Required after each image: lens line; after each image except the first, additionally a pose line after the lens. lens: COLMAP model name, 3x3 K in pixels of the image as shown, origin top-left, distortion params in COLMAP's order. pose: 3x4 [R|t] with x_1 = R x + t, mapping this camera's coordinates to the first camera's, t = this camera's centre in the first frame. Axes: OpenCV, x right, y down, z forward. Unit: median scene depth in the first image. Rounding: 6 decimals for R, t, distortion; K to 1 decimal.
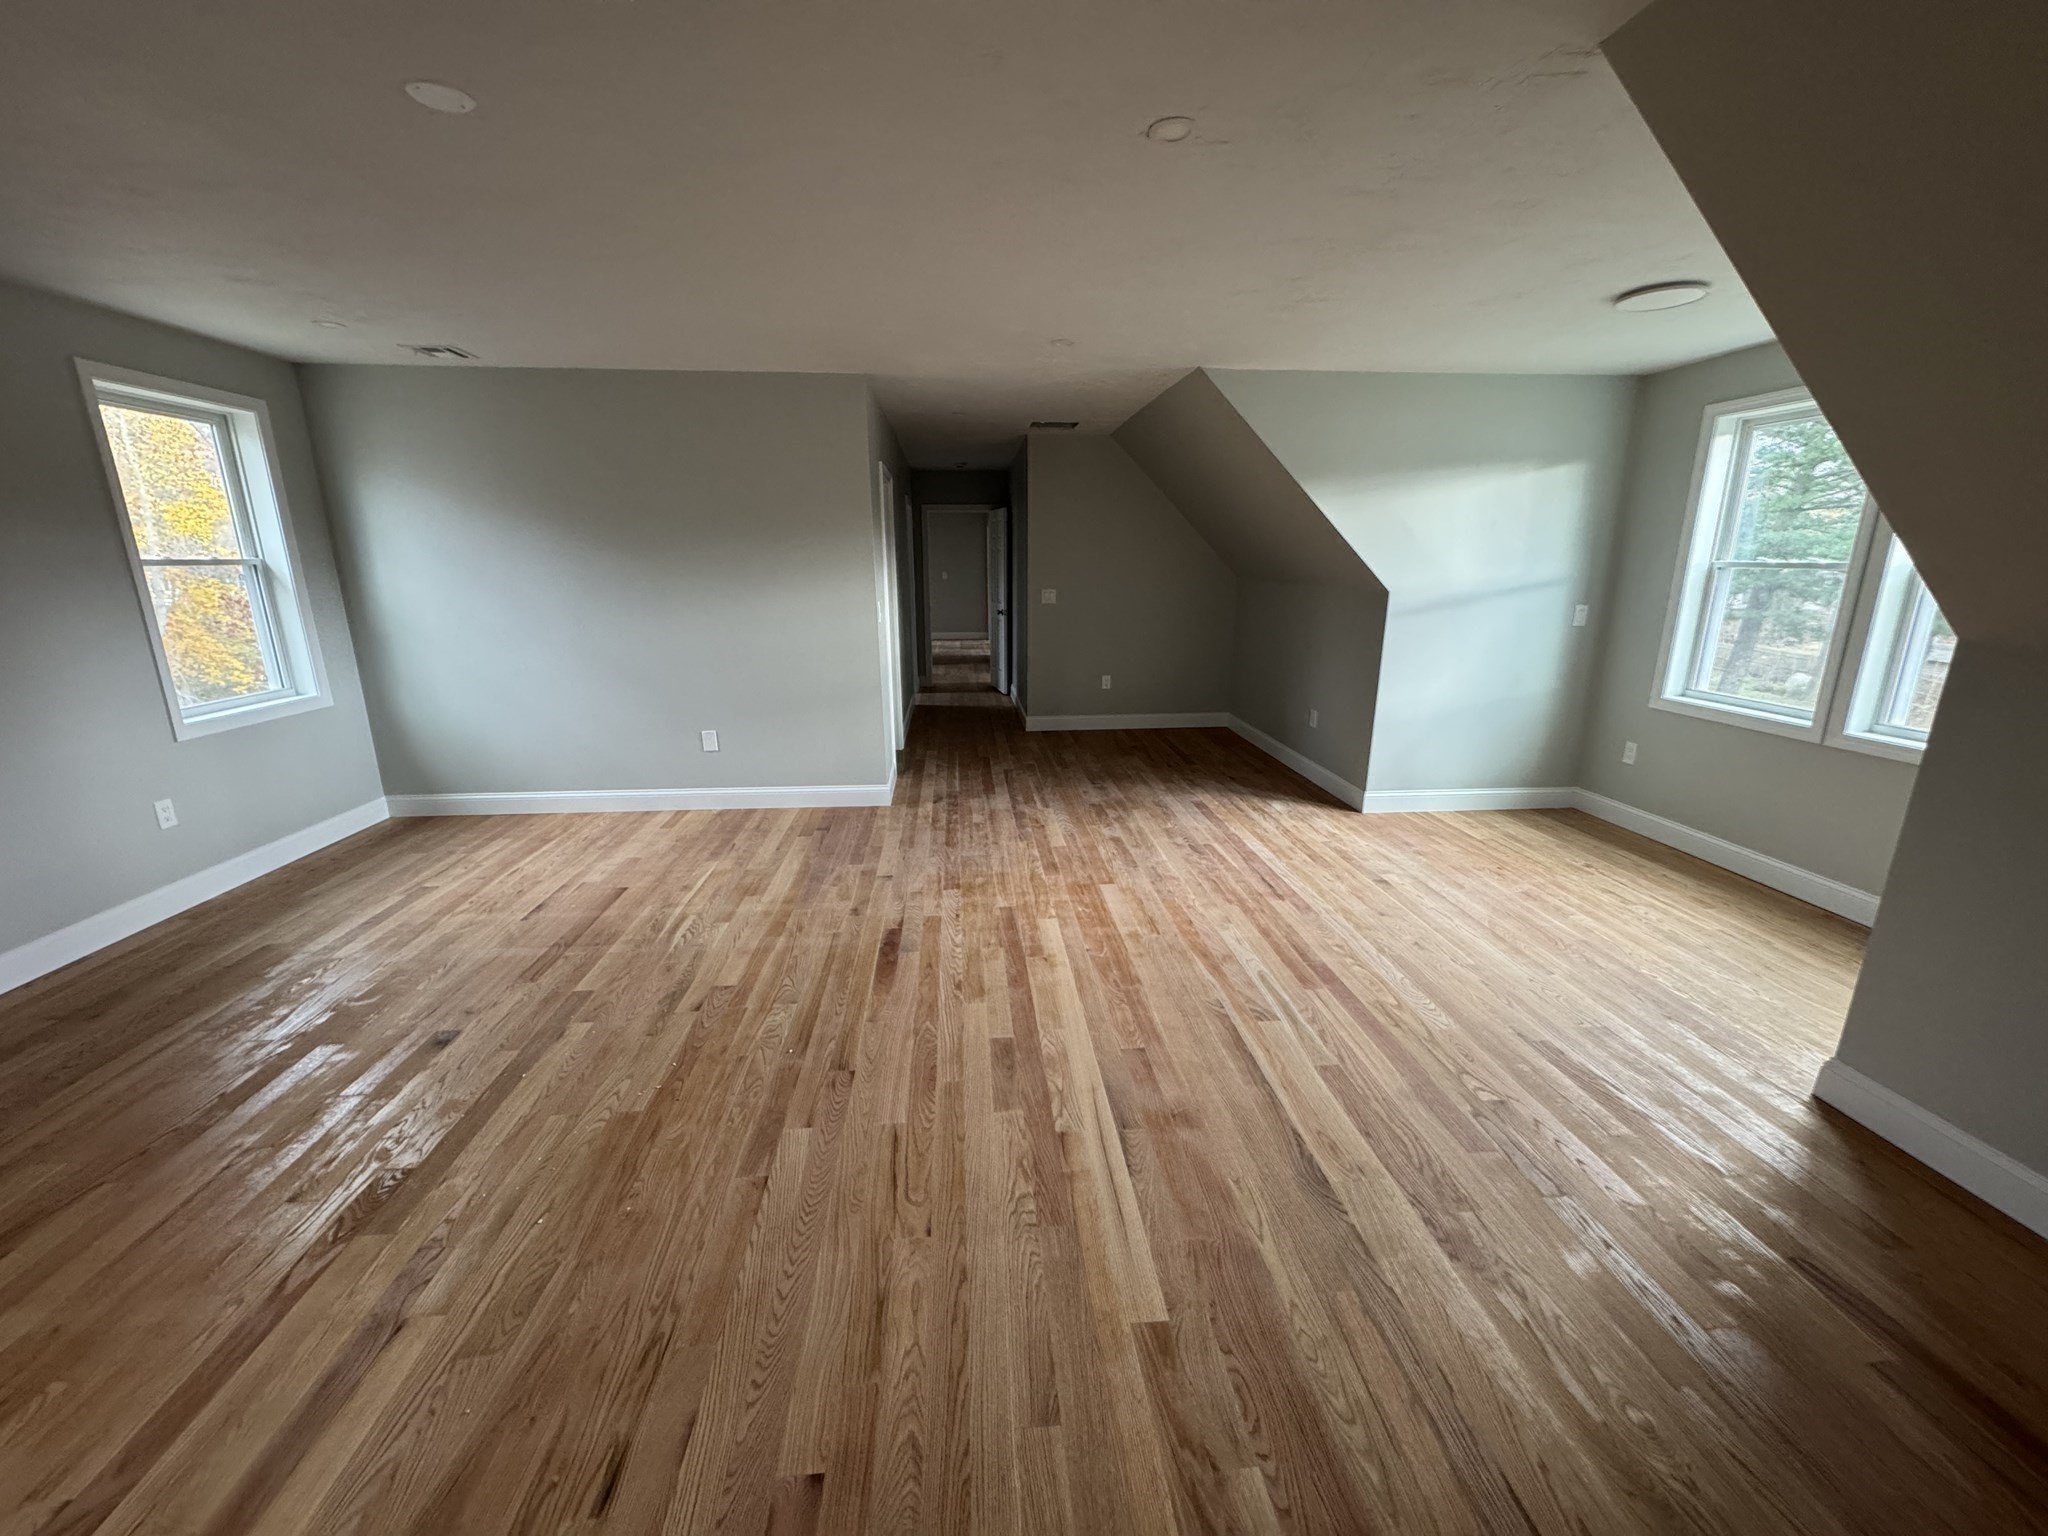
lens RADIAL K [[810.9, 0, 1022.3], [0, 810.9, 765.7], [0, 0, 1]] dist [-0.000978, -0.000006]
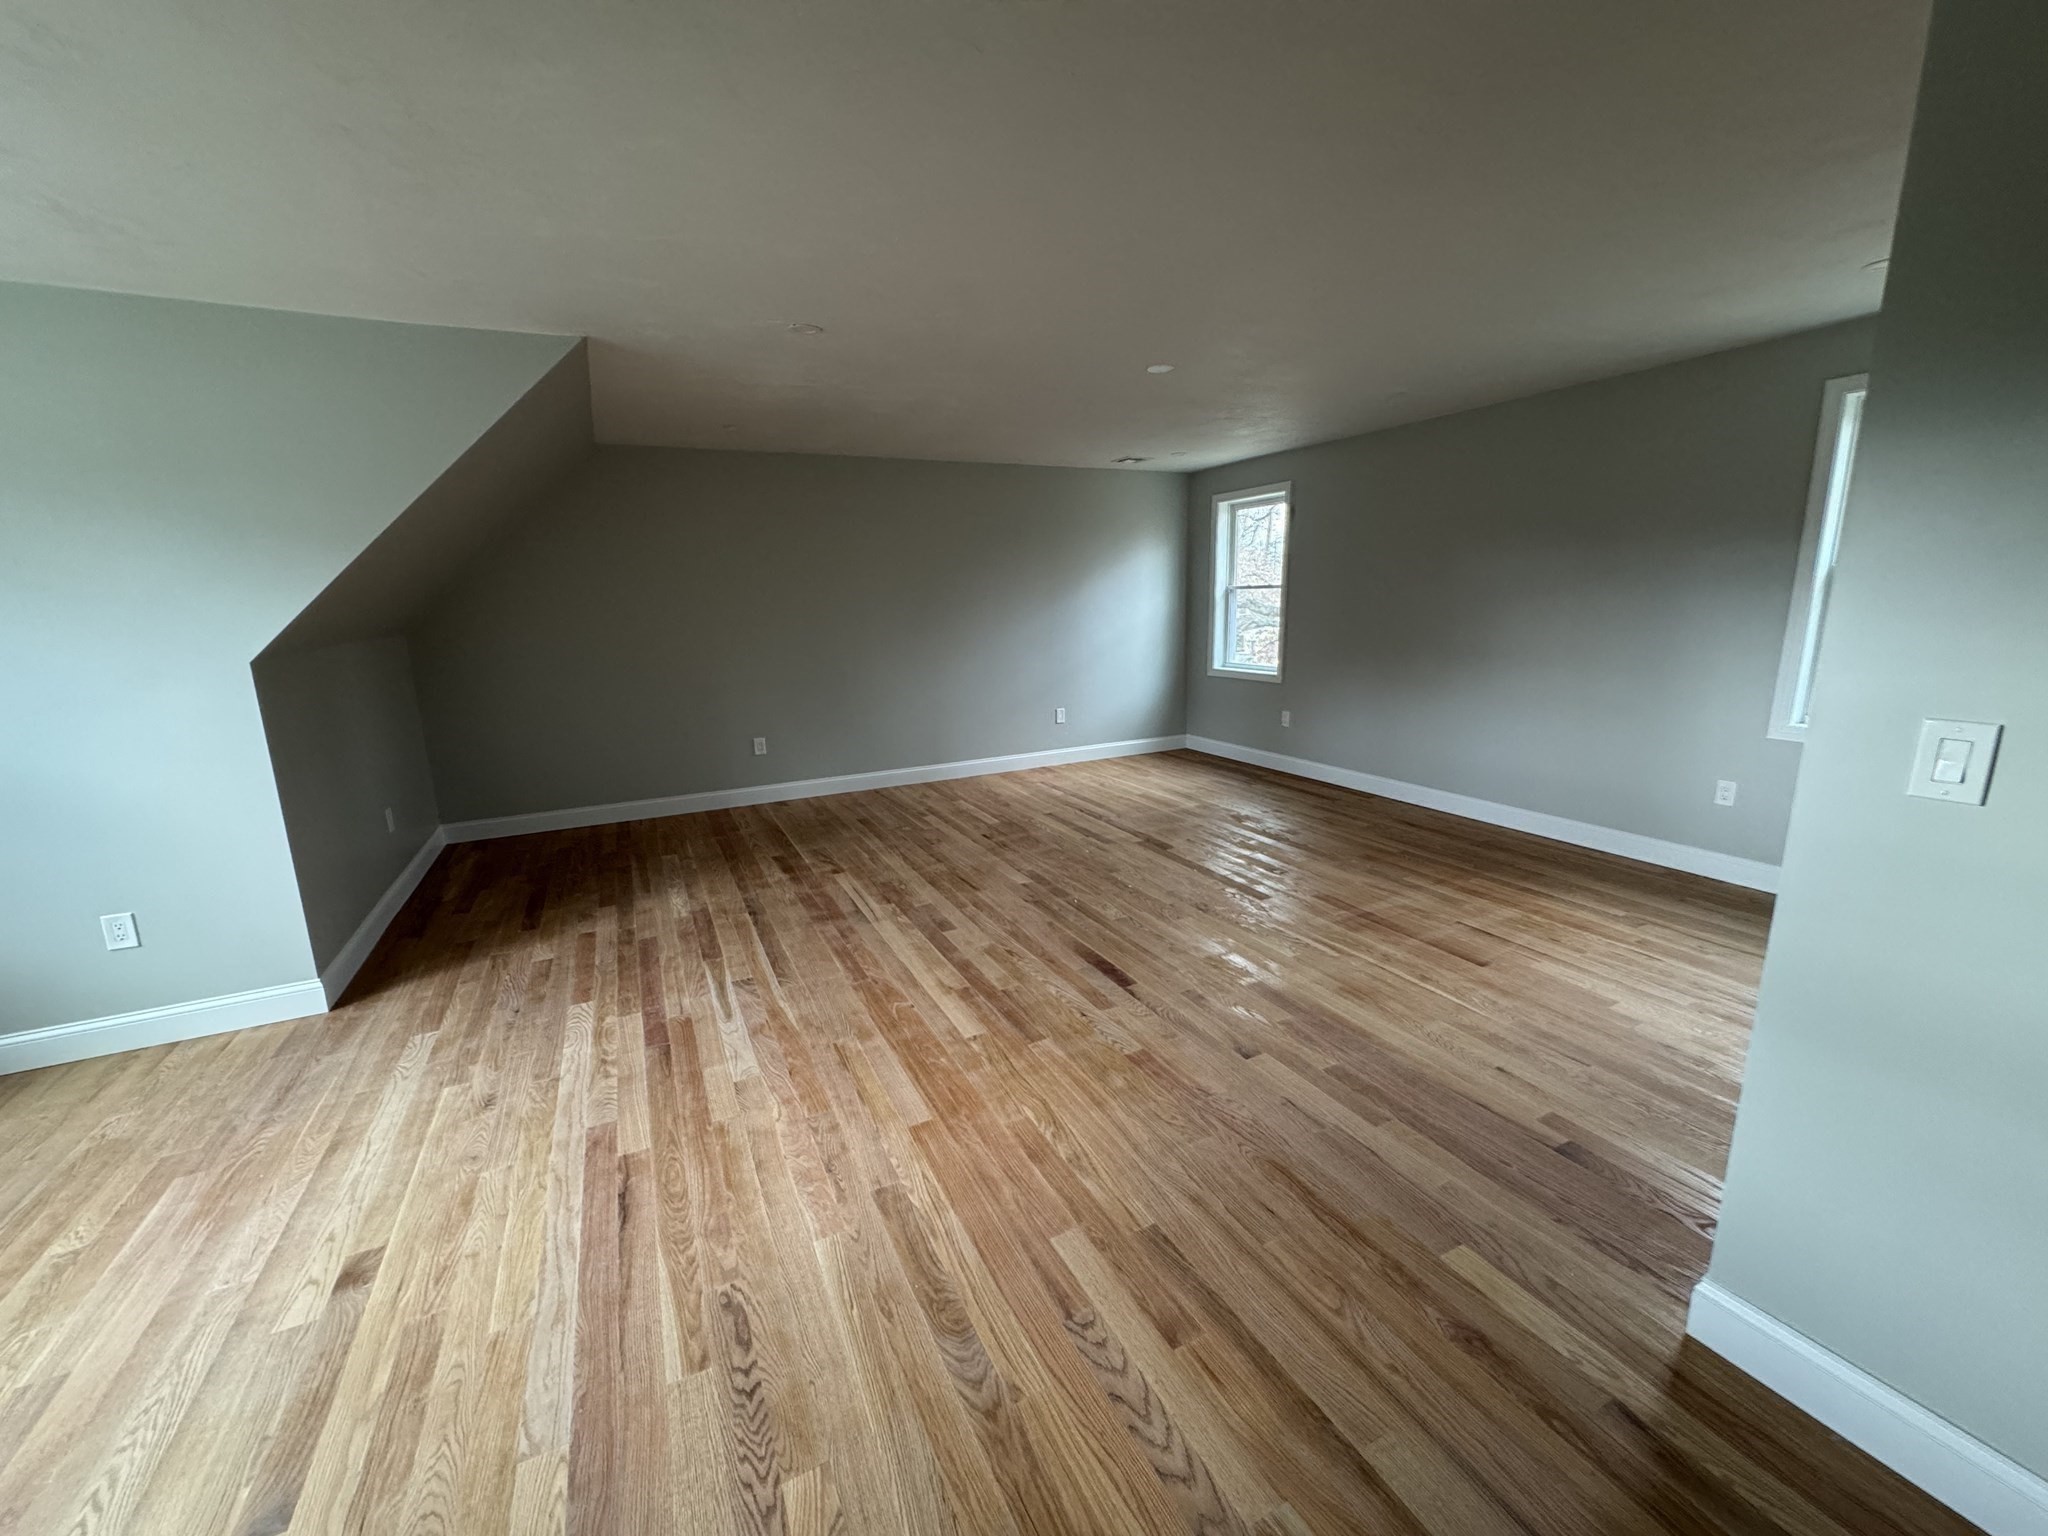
lens RADIAL K [[810.9, 0, 1022.3], [0, 810.9, 765.7], [0, 0, 1]] dist [-0.000978, -0.000006]
pose [[-0.929211, 0.100507, -0.355620, 0.254706], [-0.065022, 0.902827, 0.425059, -0.405504], [0.363785, 0.418093, -0.832382, 1.629036]]
